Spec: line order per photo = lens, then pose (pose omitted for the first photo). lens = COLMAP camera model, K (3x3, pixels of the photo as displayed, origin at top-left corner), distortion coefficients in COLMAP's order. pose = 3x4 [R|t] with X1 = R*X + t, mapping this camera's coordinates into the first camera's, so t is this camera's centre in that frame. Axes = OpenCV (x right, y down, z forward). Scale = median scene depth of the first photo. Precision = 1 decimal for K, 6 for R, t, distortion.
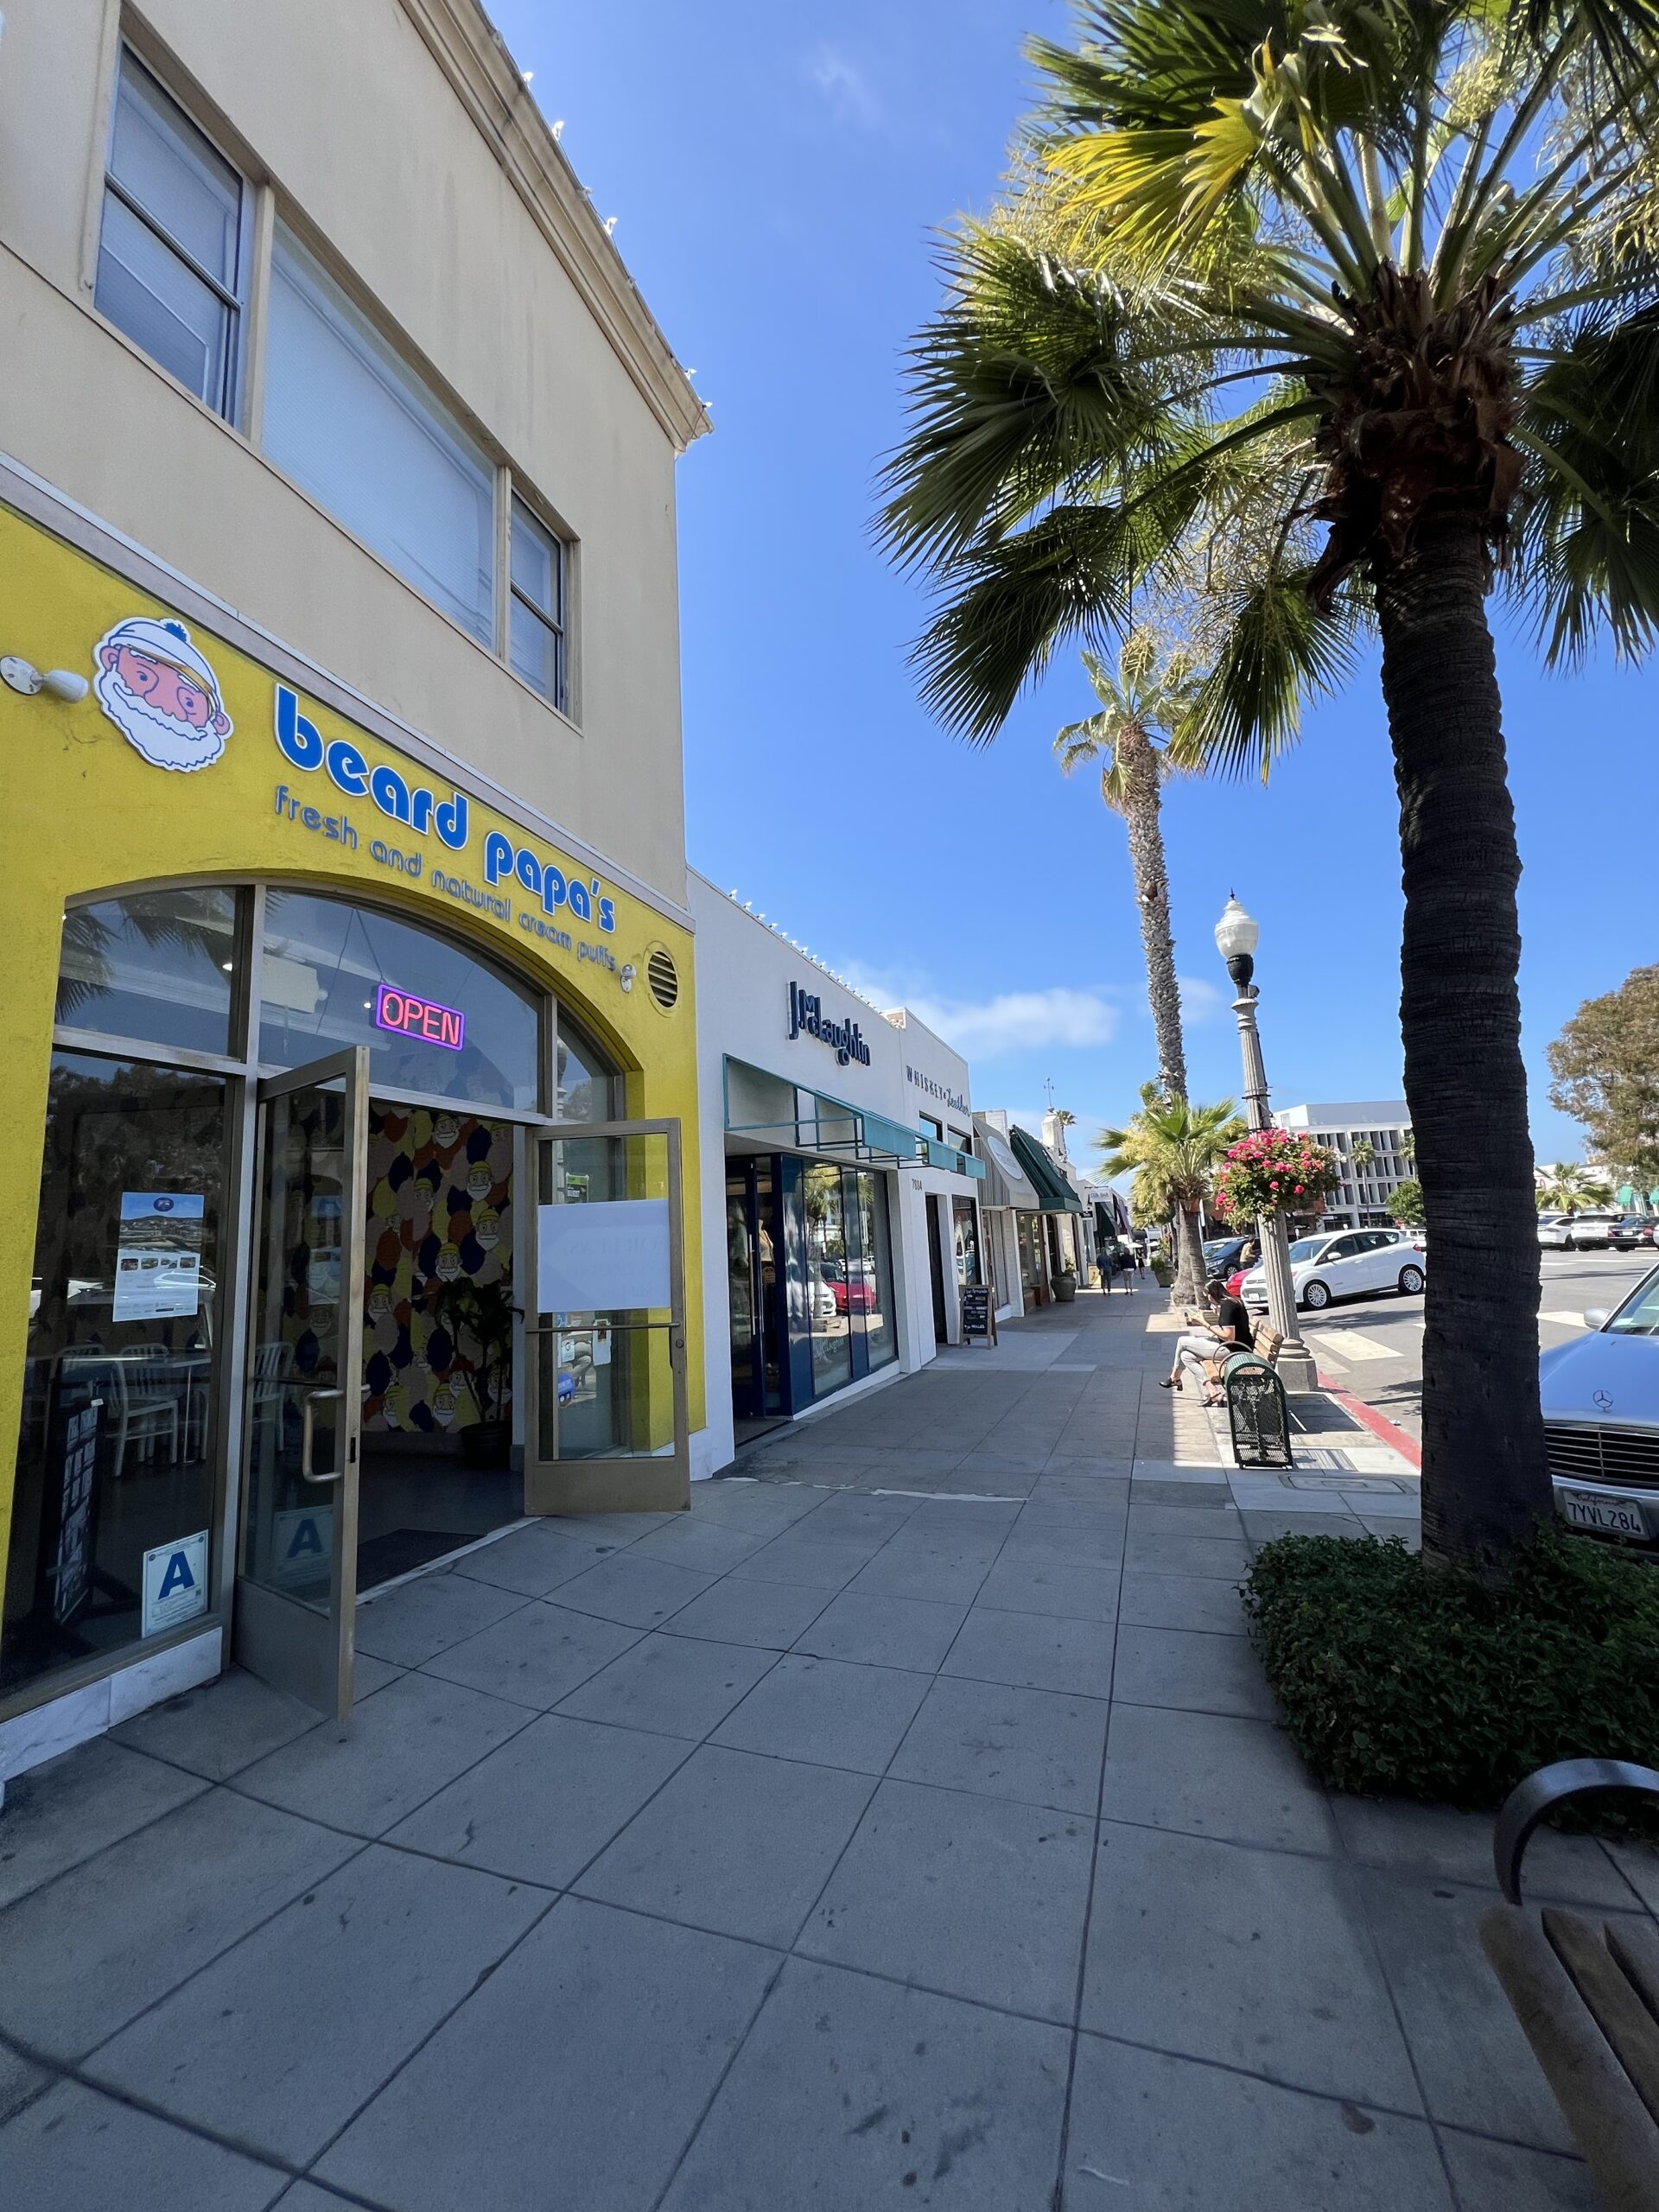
lens RADIAL K [[893.5, 0, 820.1], [0, 893.5, 1107.5], [0, 0, 1]] dist [-0.002881, -0.000035]
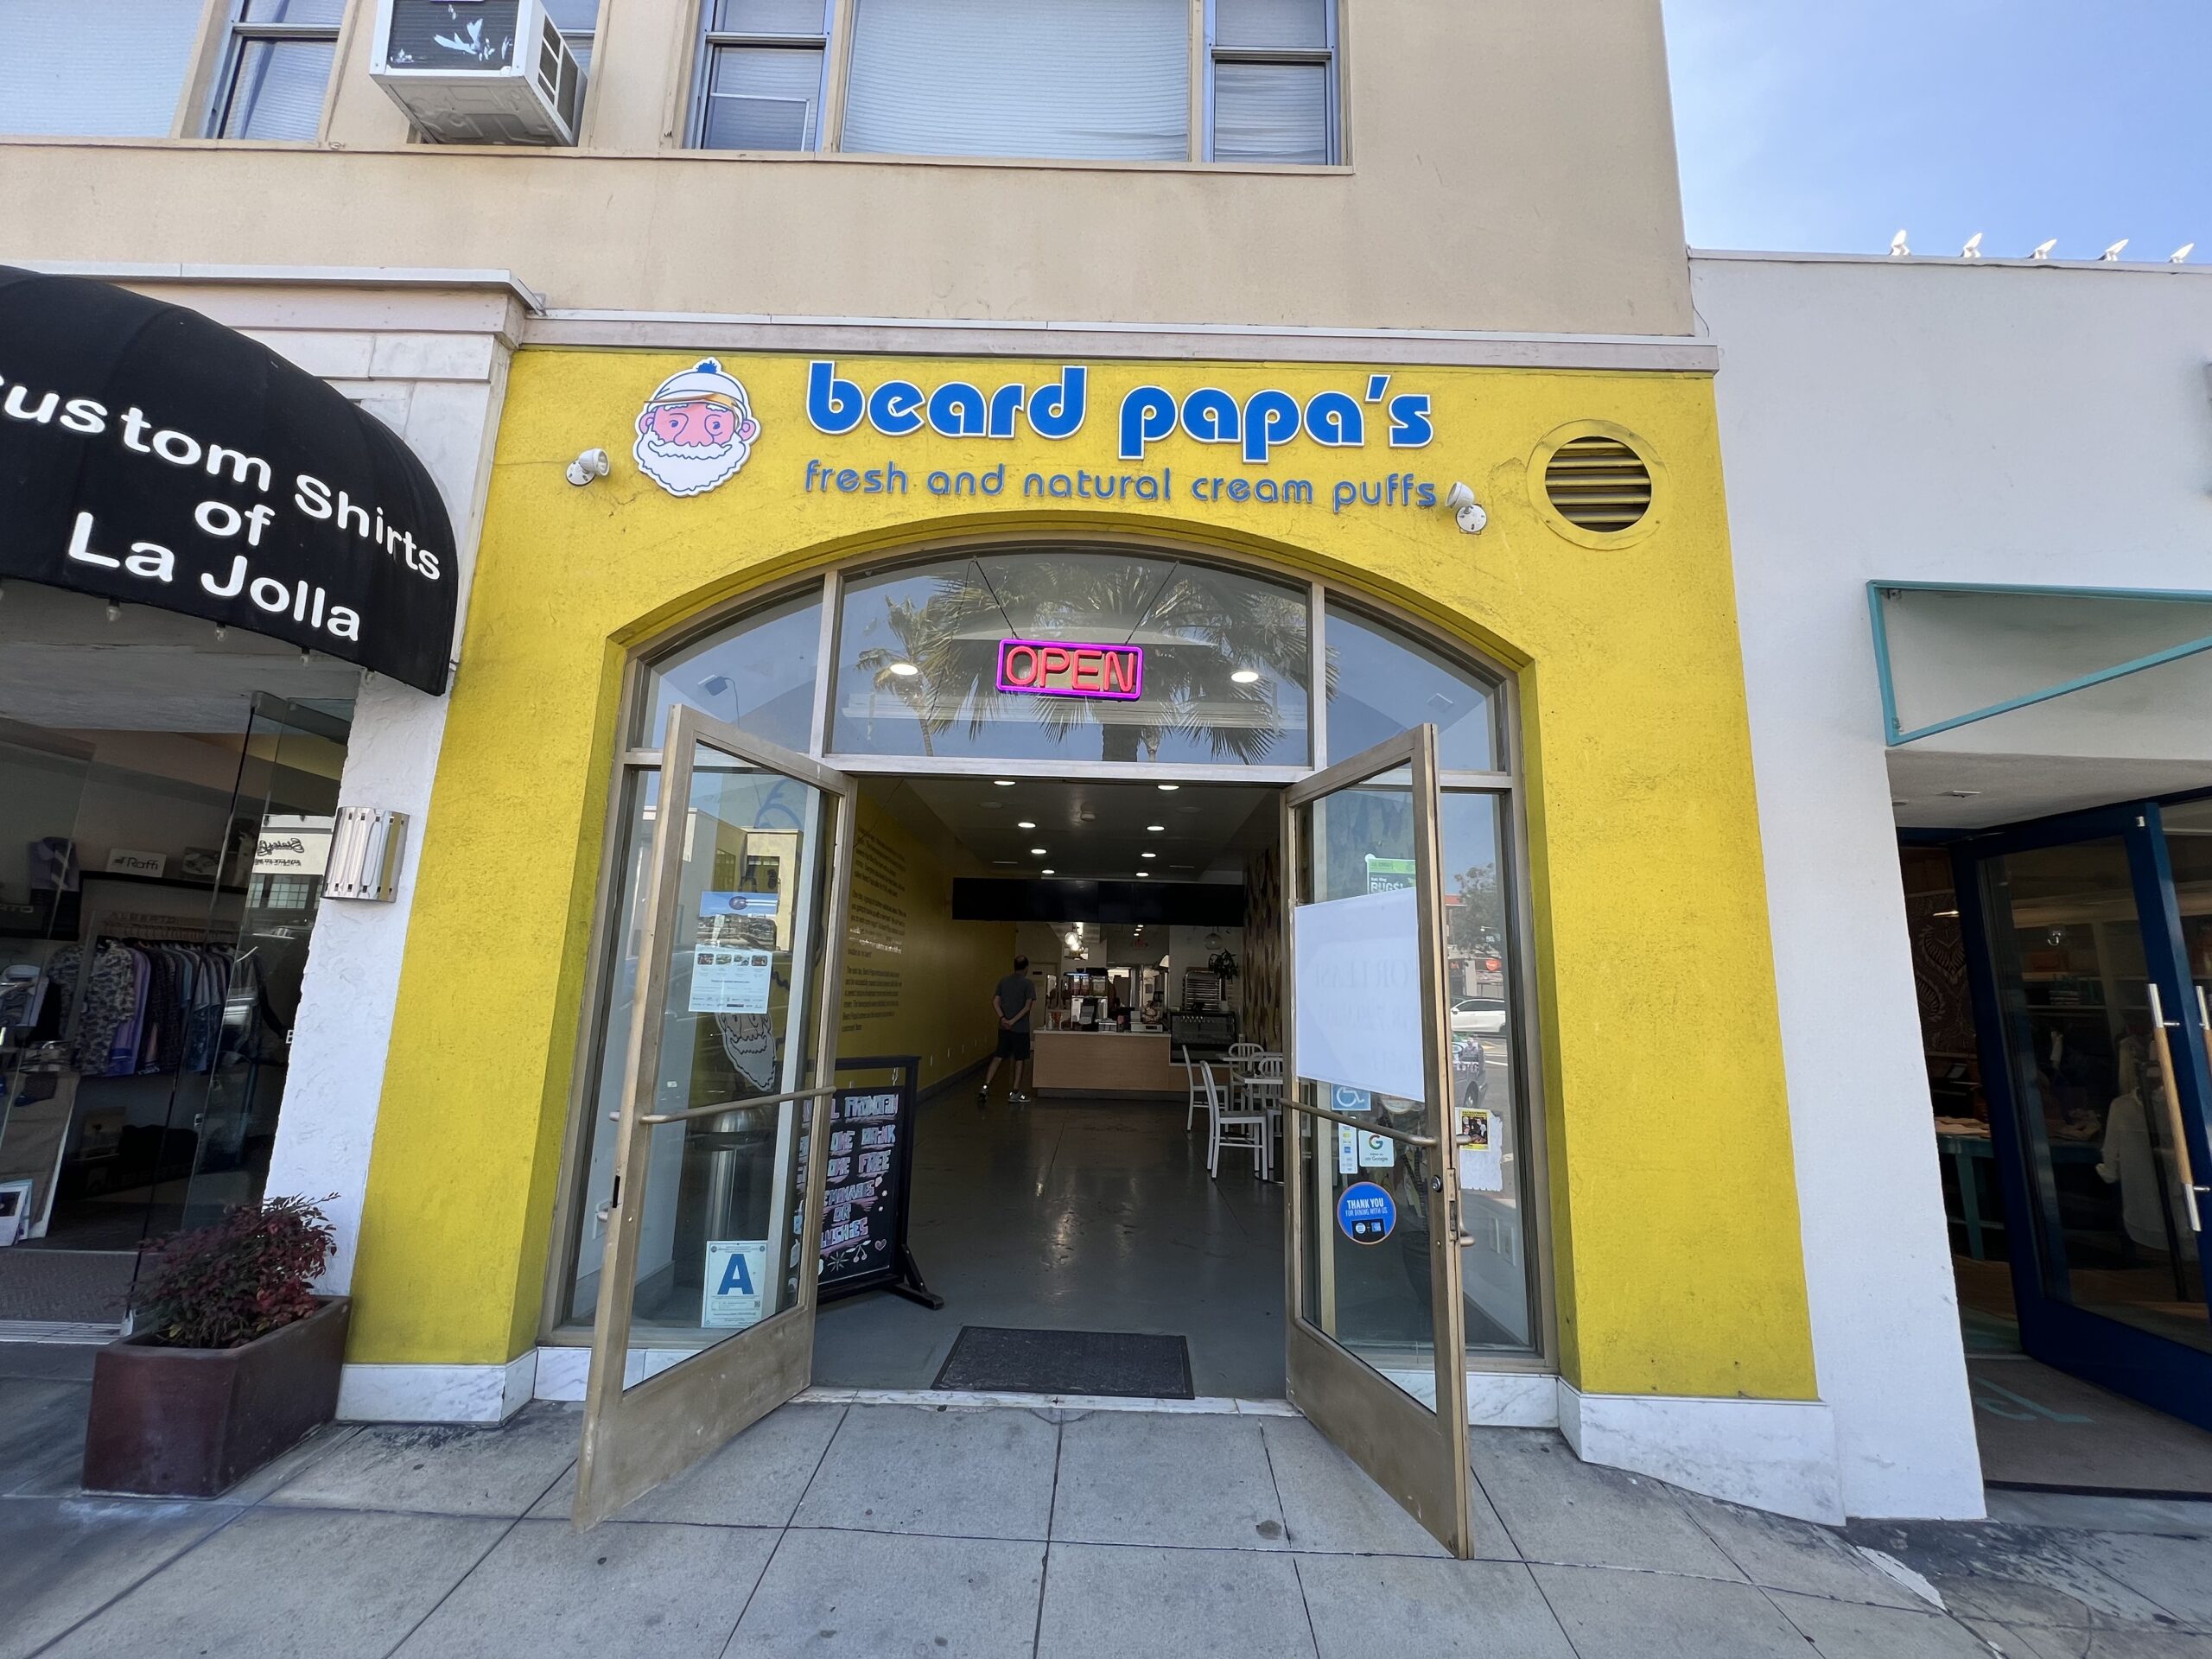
lens RADIAL K [[893.5, 0, 1105.8], [0, 893.5, 823.5], [0, 0, 1]] dist [-0.002881, -0.000035]
pose [[0.348698, -0.107744, -0.931021, 0.279928], [0.096840, 0.992195, -0.078554, 0.101581], [0.932219, -0.062768, 0.356411, 0.750389]]
